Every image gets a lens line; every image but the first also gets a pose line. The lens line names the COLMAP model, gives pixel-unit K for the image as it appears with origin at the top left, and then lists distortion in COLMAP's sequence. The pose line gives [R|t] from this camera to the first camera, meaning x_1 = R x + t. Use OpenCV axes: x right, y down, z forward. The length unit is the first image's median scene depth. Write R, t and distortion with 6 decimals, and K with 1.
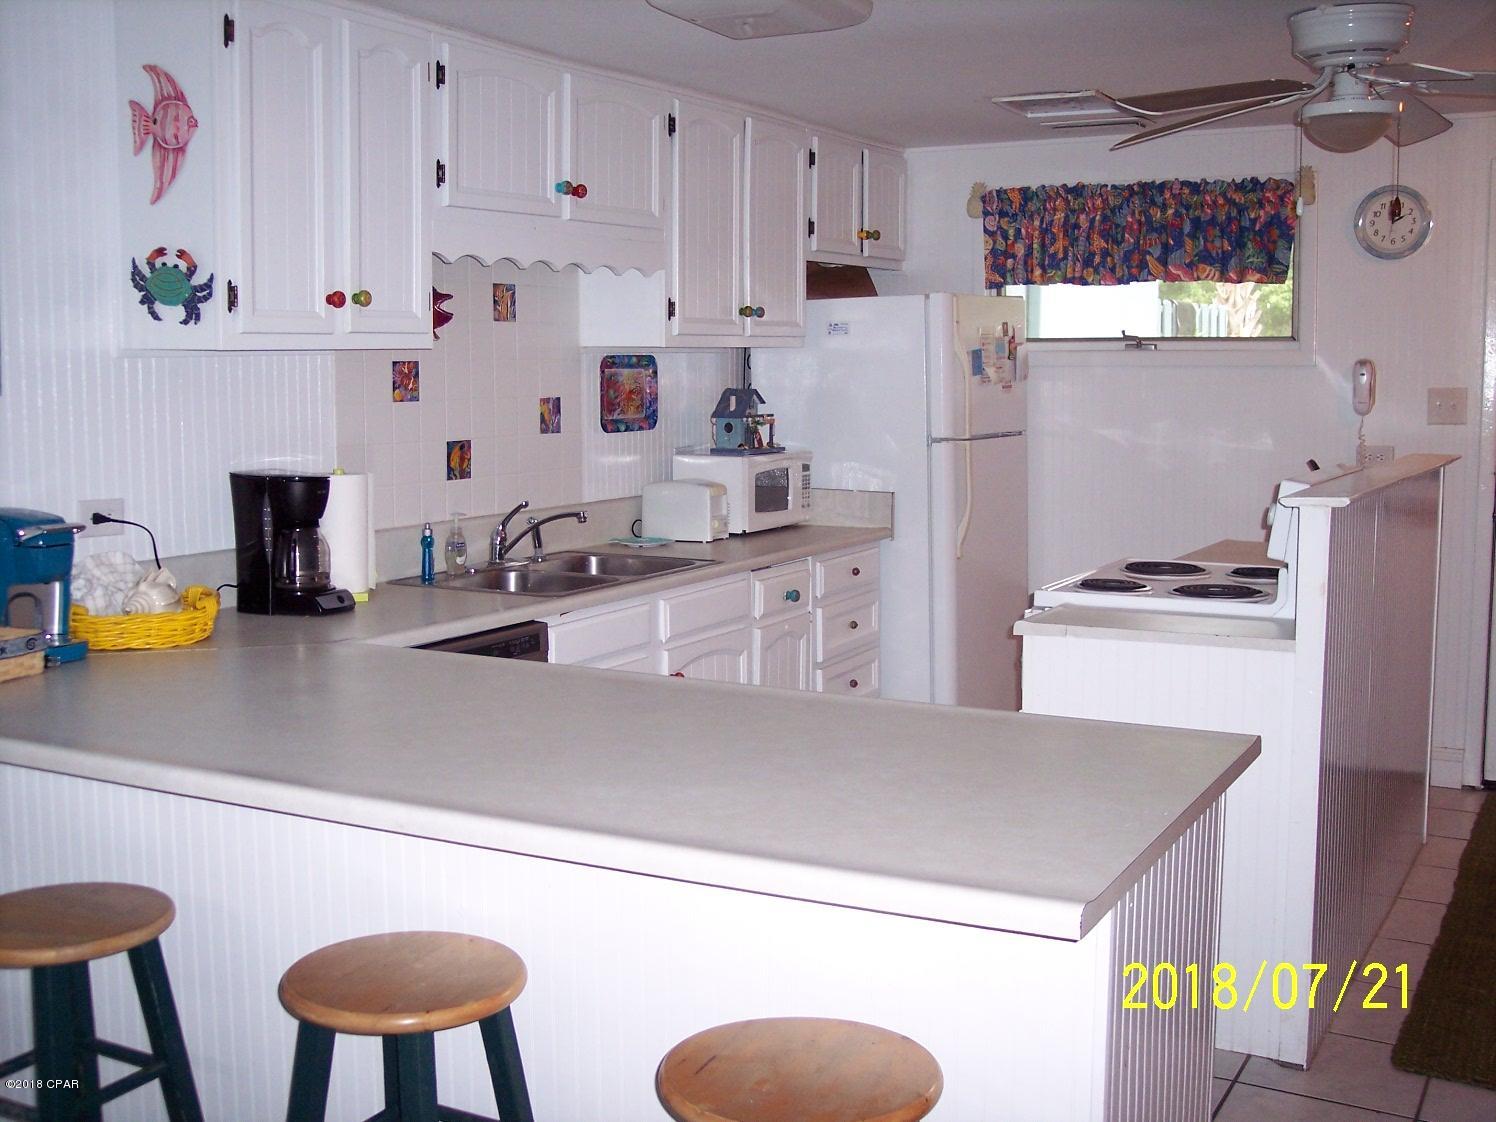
lens RADIAL K [[1684.2, 0, 744.9], [0, 1684.2, 538.1], [0, 0, 1]] dist [-0.154556, 0.243186]
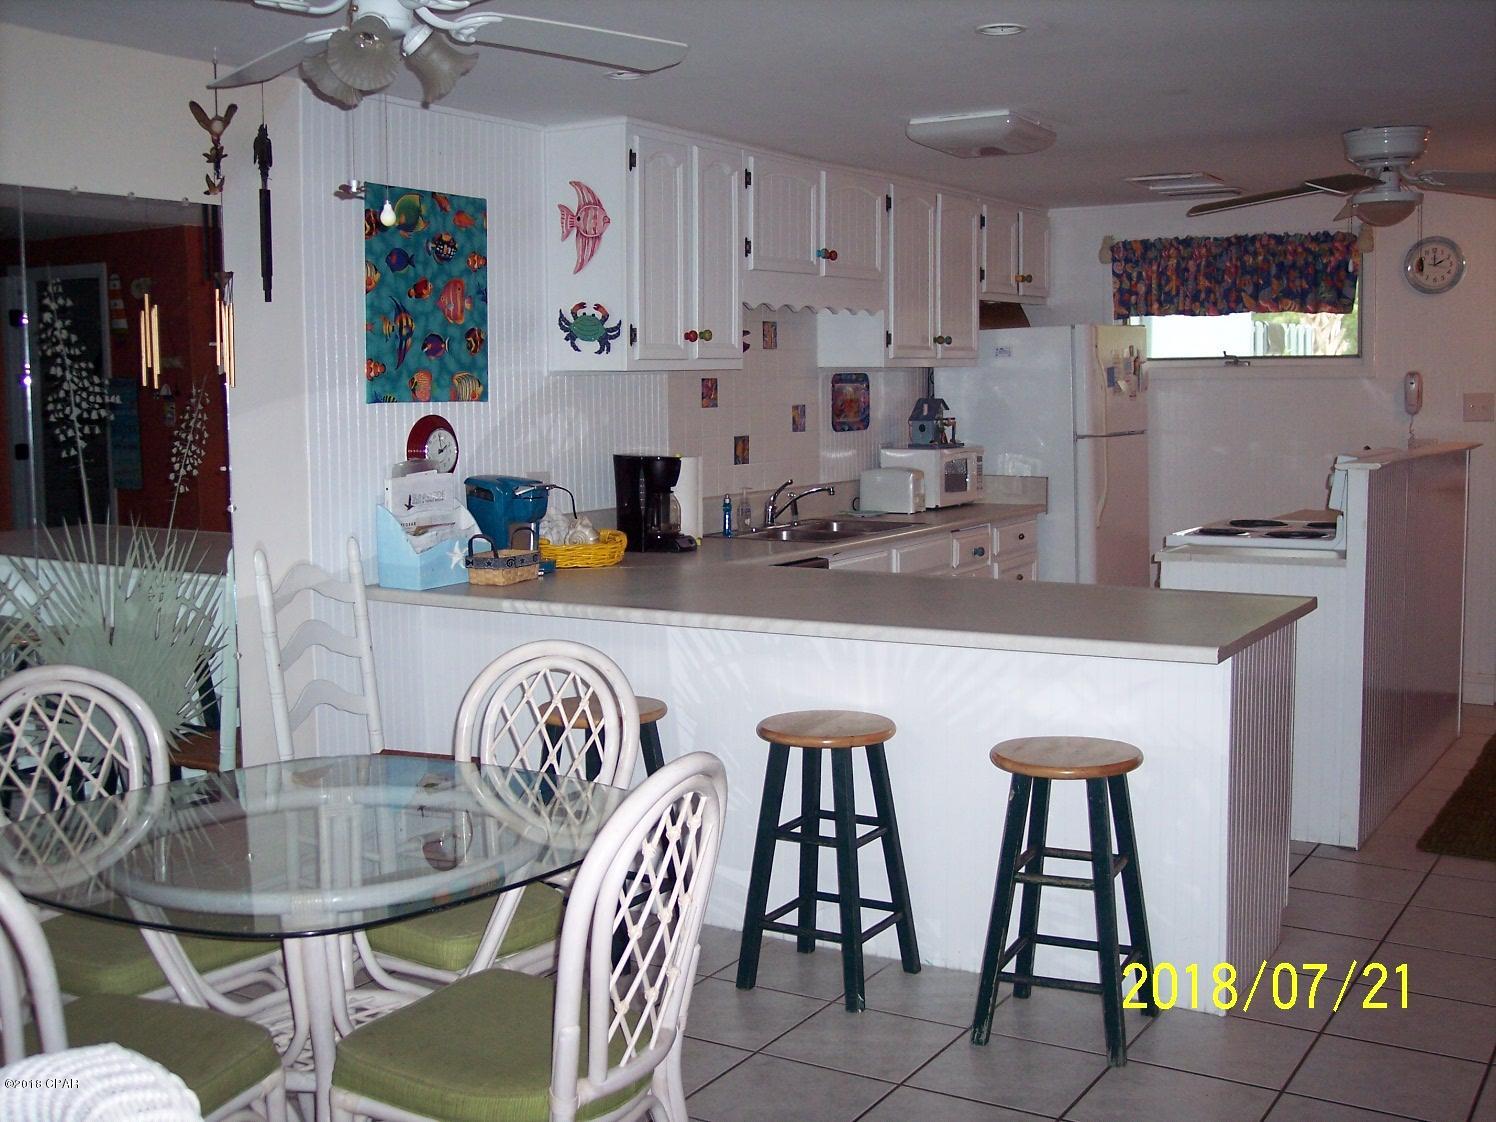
lens RADIAL K [[1684.2, 0, 744.9], [0, 1684.2, 538.1], [0, 0, 1]] dist [-0.154556, 0.243186]
pose [[0.998605, -0.004850, -0.052582, -0.078226], [0.004267, 0.999928, -0.011199, 0.033662], [0.052632, 0.010960, 0.998554, -0.309698]]
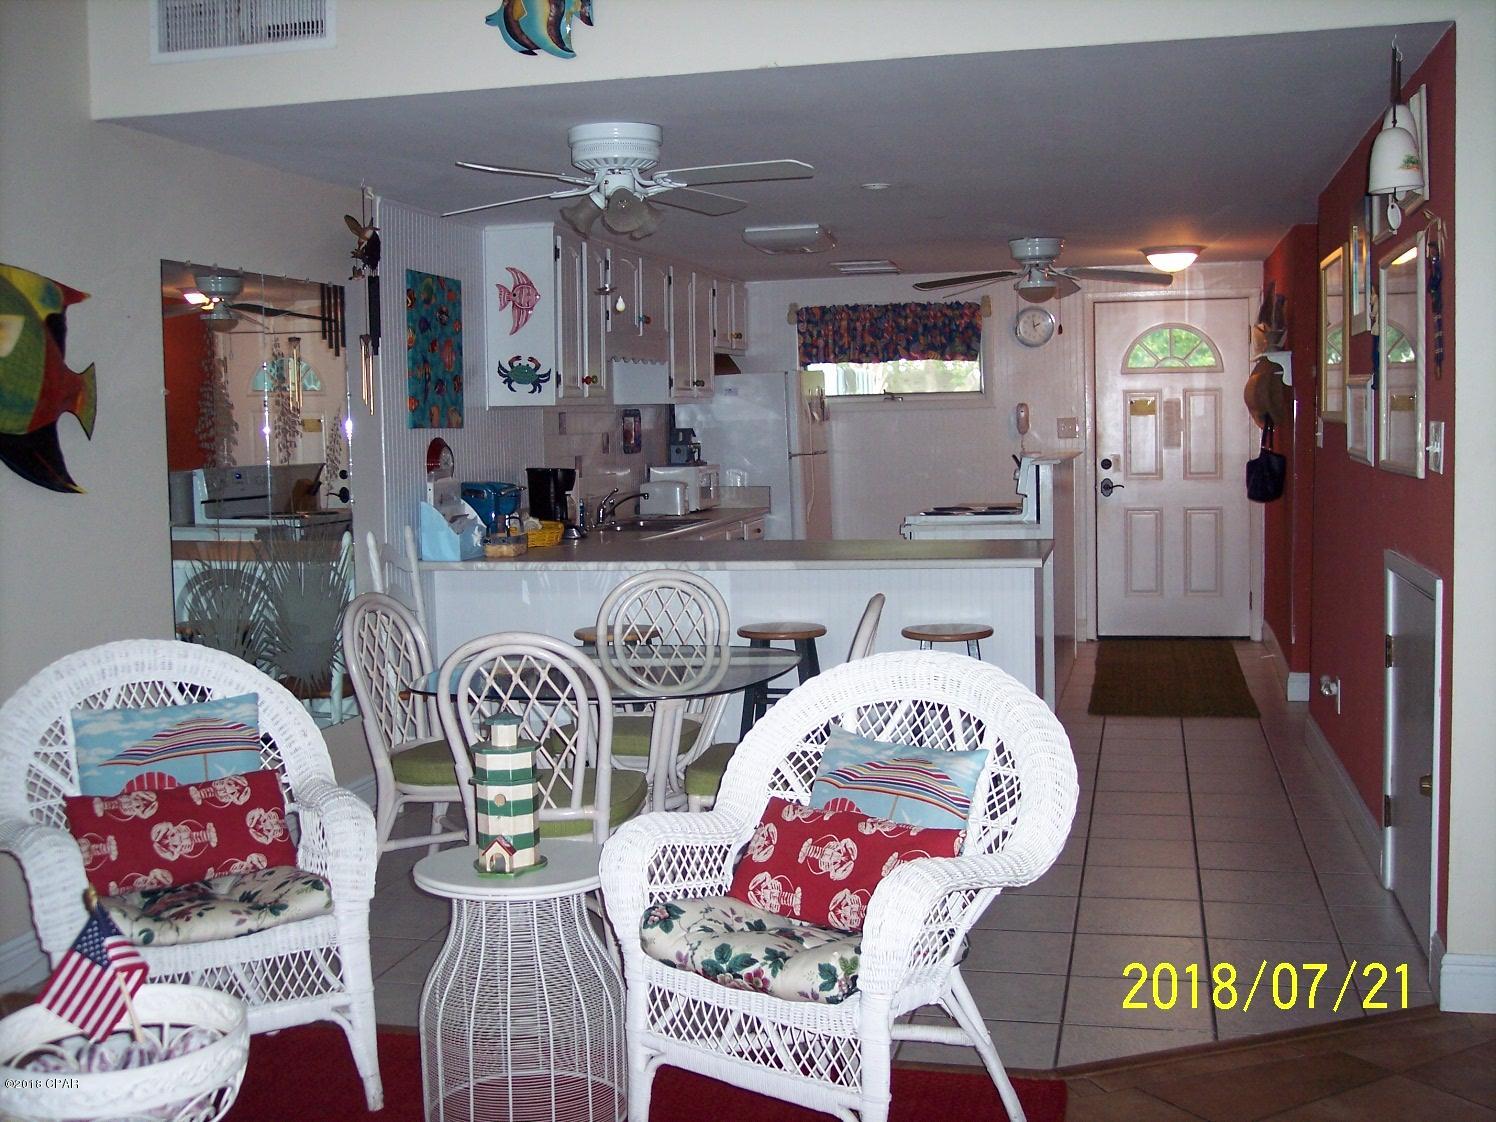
lens RADIAL K [[1684.2, 0, 744.9], [0, 1684.2, 538.1], [0, 0, 1]] dist [-0.154556, 0.243186]
pose [[0.965004, -0.038591, 0.259378, -0.386498], [0.048340, 0.998340, -0.031311, 0.078751], [-0.257739, 0.042754, 0.965268, -0.656272]]
